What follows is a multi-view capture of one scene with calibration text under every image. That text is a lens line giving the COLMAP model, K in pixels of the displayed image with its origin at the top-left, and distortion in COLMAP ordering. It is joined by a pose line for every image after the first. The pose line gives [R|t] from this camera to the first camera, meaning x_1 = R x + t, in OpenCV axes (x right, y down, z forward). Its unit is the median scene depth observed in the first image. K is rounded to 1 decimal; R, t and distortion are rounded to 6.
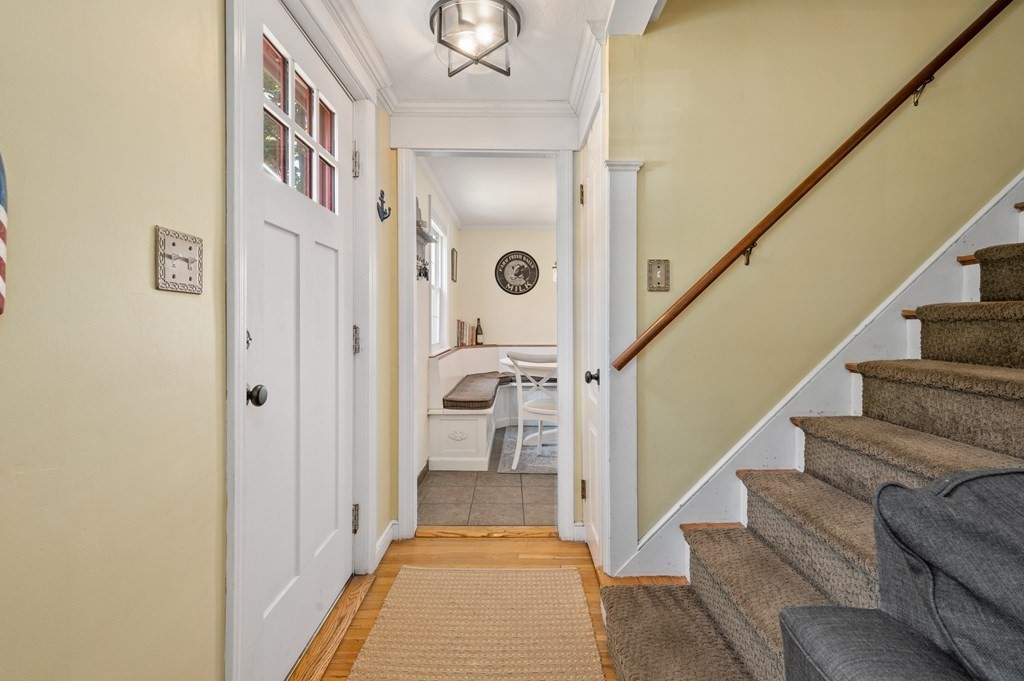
lens RADIAL K [[479.1, 0, 516.8], [0, 479.1, 323.7], [0, 0, 1]] dist [0.003190, -0.000152]
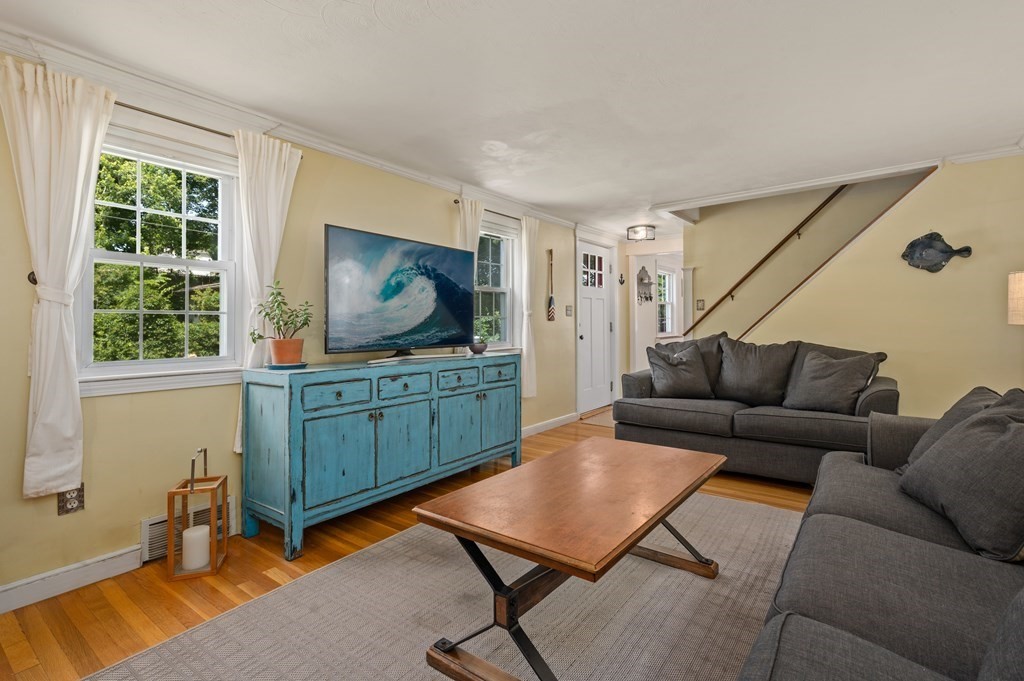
lens RADIAL K [[479.1, 0, 507.9], [0, 479.1, 333.1], [0, 0, 1]] dist [0.003190, -0.000152]
pose [[0.791501, 0.000789, -0.611167, 1.188953], [0.008306, 0.999893, 0.012047, 0.032910], [0.611111, -0.014612, 0.791410, -2.139198]]
